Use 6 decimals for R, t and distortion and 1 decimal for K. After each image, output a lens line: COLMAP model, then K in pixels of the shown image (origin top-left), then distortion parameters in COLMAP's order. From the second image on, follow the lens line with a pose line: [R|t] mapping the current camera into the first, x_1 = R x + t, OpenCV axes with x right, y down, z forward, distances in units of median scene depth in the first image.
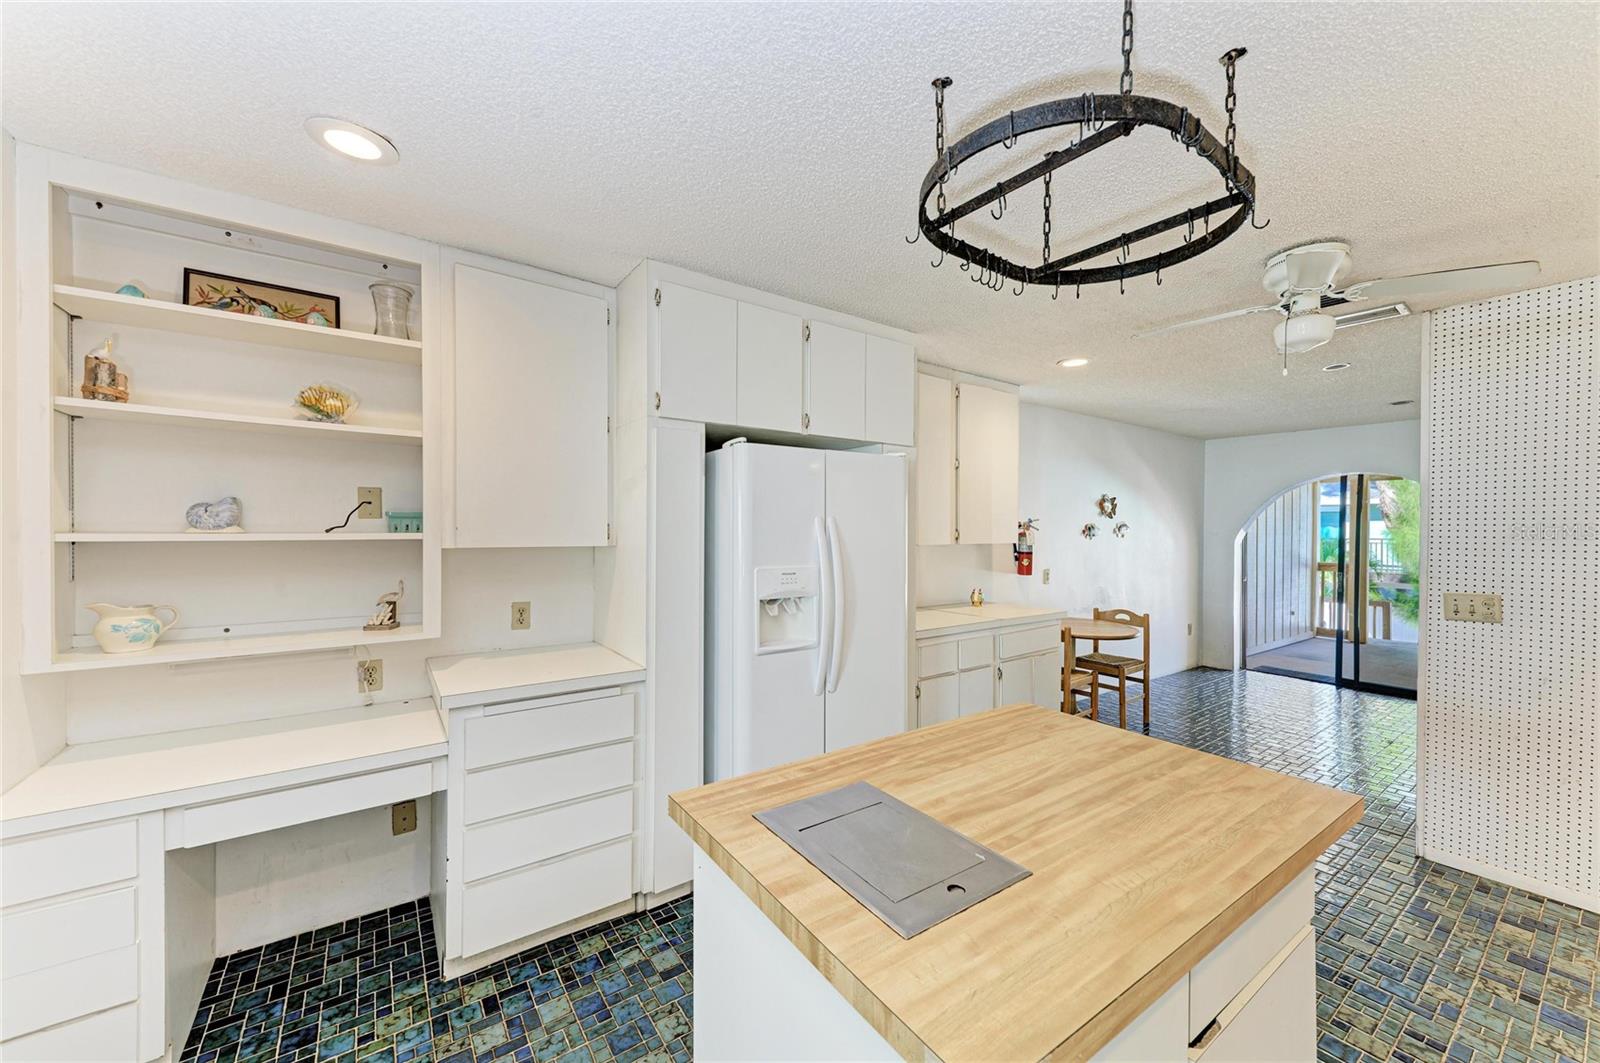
lens RADIAL K [[601.8, 0, 790.1], [0, 601.8, 535.5], [0, 0, 1]] dist [0.010168, -0.000141]
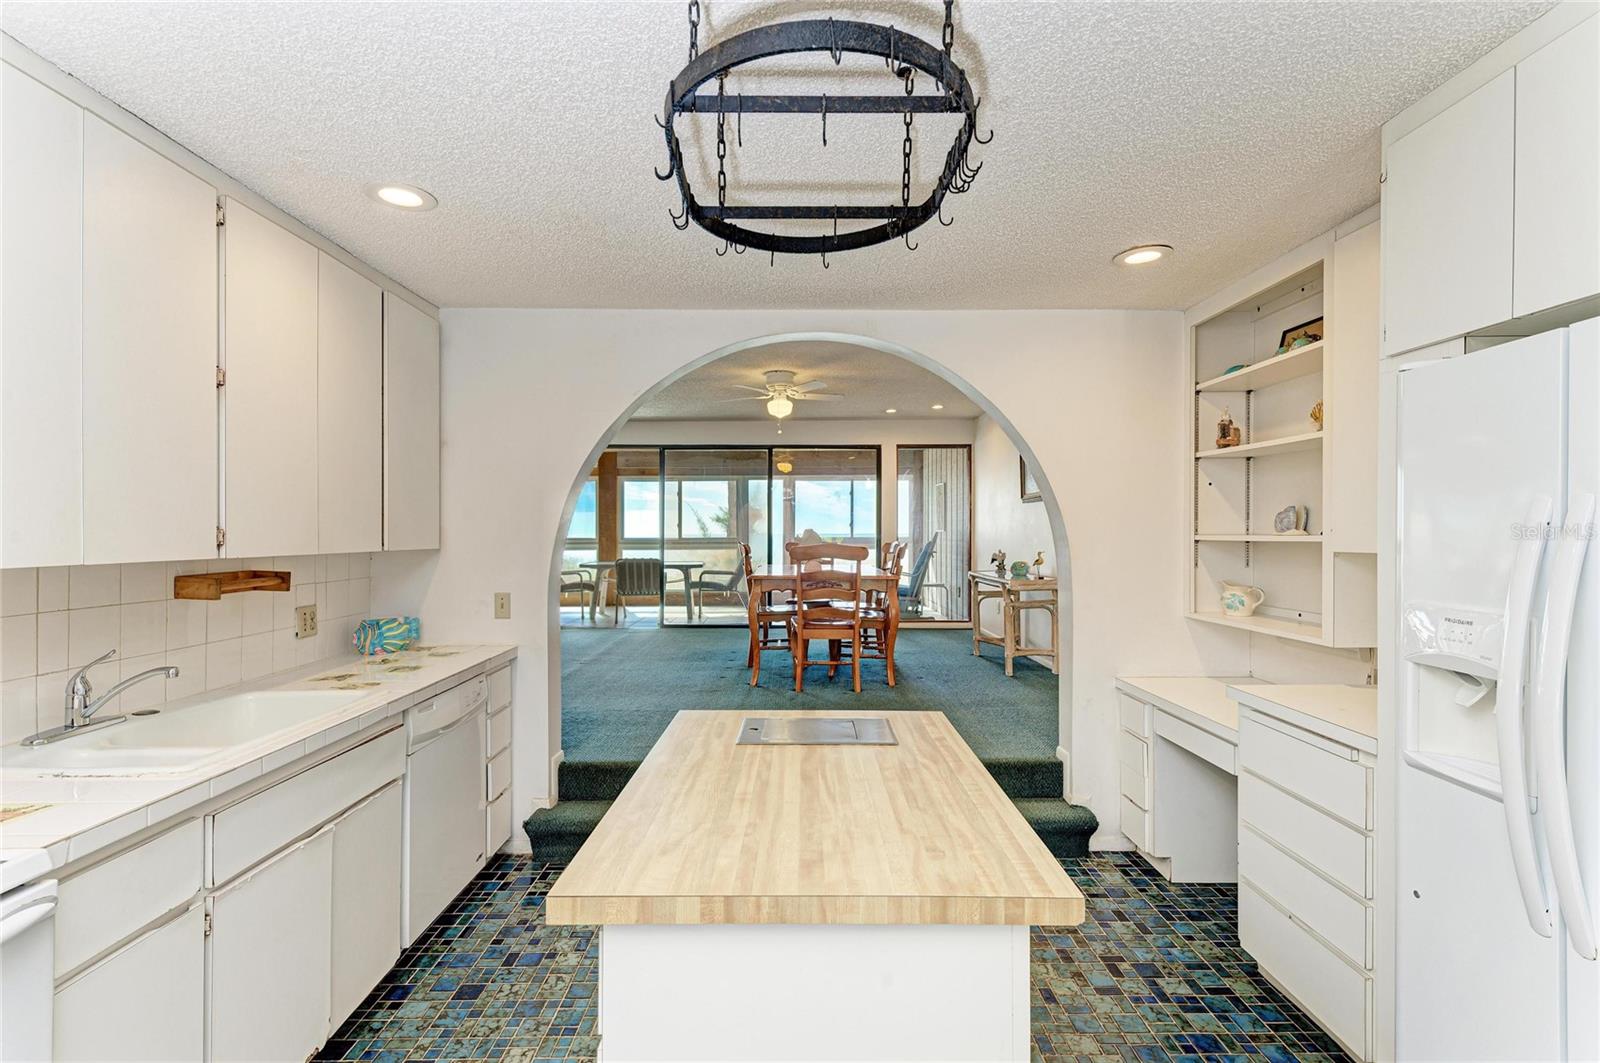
lens RADIAL K [[777.2, 0, 800.3], [0, 777.2, 529.1], [0, 0, 1]] dist [0.002122, 0.000128]
pose [[-0.569797, -0.007152, -0.821755, 1.027988], [-0.006444, 0.999970, -0.004235, -0.004228], [0.821760, 0.002882, -0.569826, 1.186376]]
